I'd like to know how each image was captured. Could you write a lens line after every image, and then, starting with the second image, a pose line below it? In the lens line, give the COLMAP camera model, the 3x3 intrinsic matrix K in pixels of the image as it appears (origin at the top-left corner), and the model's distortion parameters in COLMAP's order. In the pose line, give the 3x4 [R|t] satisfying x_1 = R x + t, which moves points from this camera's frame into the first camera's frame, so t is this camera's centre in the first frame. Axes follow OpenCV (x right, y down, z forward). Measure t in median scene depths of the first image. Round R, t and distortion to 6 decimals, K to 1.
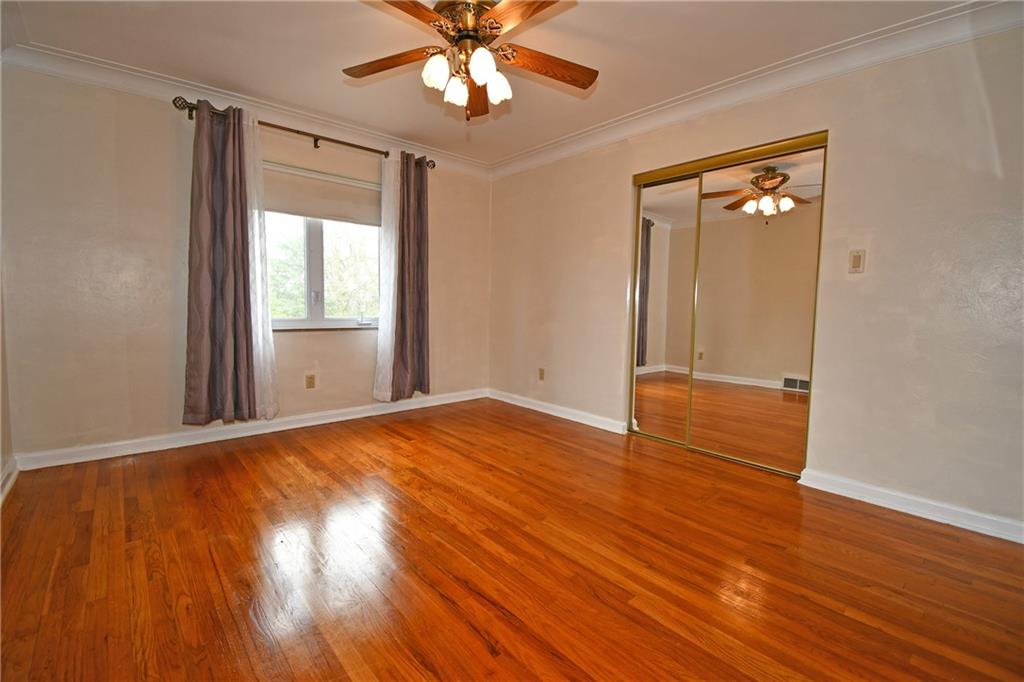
lens RADIAL K [[446.8, 0, 510.9], [0, 446.8, 338.0], [0, 0, 1]] dist [0.021250, -0.025754]
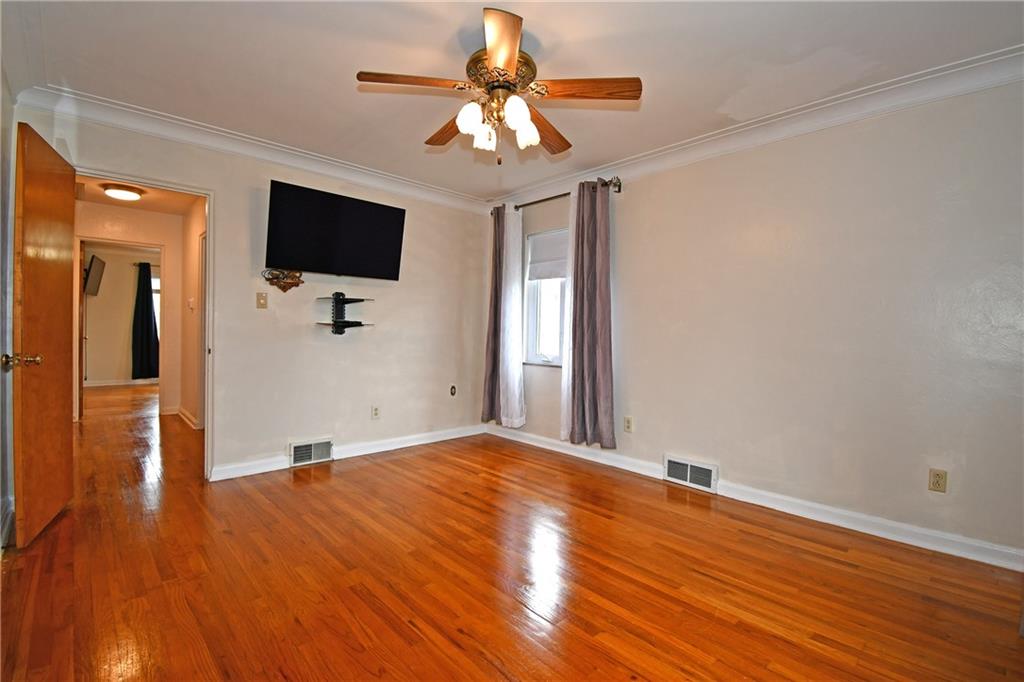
lens RADIAL K [[469.9, 0, 509.4], [0, 469.9, 333.1], [0, 0, 1]] dist [0.002772, -0.000016]
pose [[-0.998854, -0.037512, -0.029725, -0.078012], [-0.039703, 0.996245, 0.076938, -0.140795], [0.026727, 0.078030, -0.996593, 1.616325]]
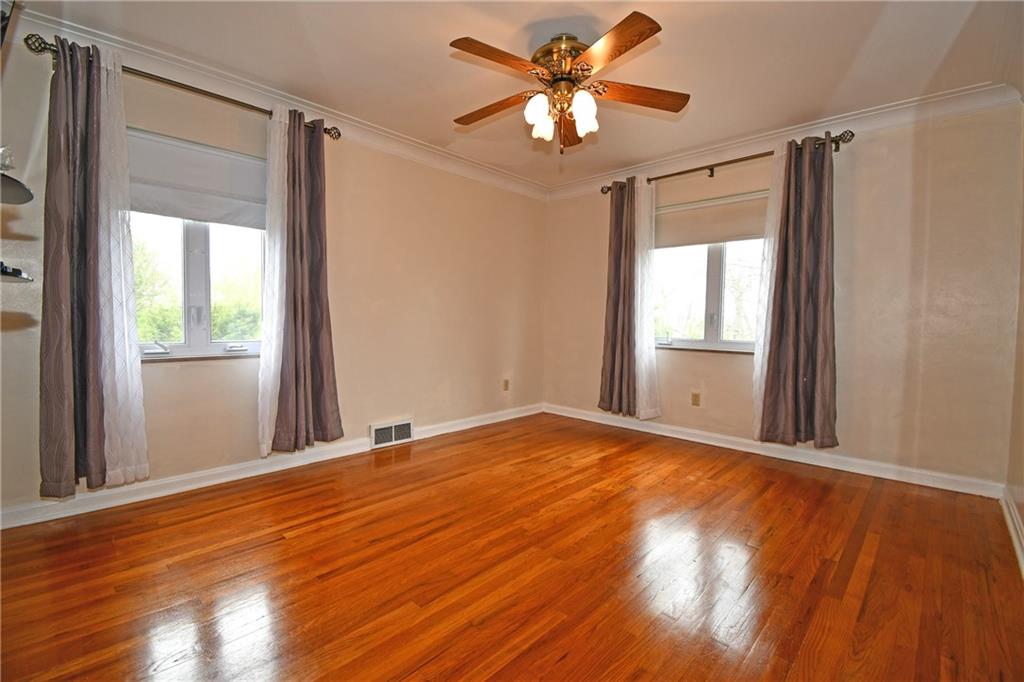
lens RADIAL K [[446.8, 0, 510.9], [0, 446.8, 338.0], [0, 0, 1]] dist [0.021250, -0.025754]
pose [[0.089724, 0.026341, -0.995618, 0.758280], [-0.087998, 0.995950, 0.018420, -0.037287], [0.992072, 0.085960, 0.091679, 0.625180]]
